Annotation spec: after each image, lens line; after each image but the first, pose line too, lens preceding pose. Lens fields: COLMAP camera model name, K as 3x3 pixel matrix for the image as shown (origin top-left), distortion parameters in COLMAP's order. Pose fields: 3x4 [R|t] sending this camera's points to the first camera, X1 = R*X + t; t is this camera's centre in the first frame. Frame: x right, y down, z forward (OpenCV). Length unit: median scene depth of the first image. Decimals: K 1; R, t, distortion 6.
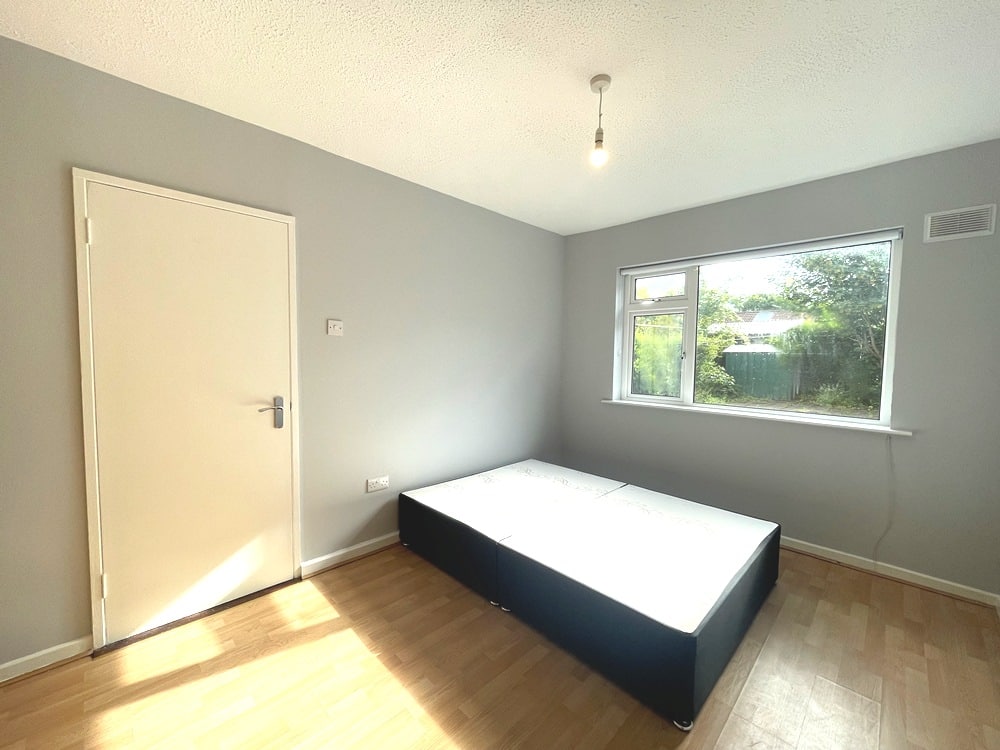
lens RADIAL K [[406.9, 0, 500.0], [0, 406.9, 375.0], [0, 0, 1]] dist [-0.010834, -0.000112]
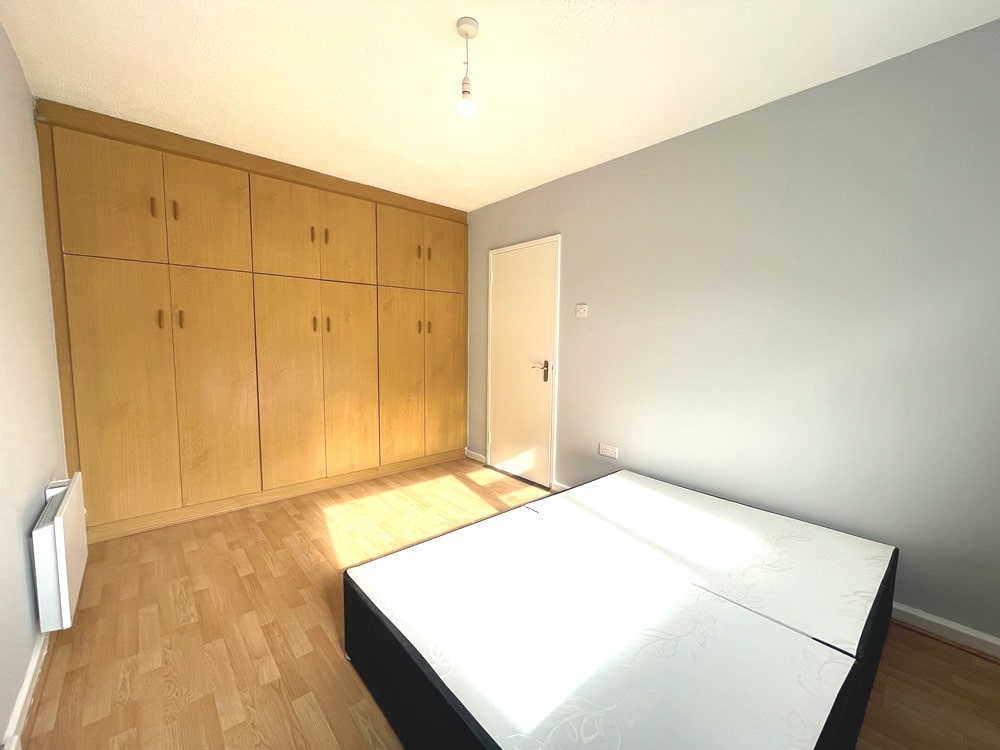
lens RADIAL K [[403.4, 0, 500.0], [0, 403.4, 375.0], [0, 0, 1]] dist [-0.002217, -0.000167]
pose [[-0.072923, 0.076903, -0.994368, 1.035844], [-0.071654, 0.994042, 0.082132, -0.003760], [0.994760, 0.077240, -0.066978, 1.022404]]
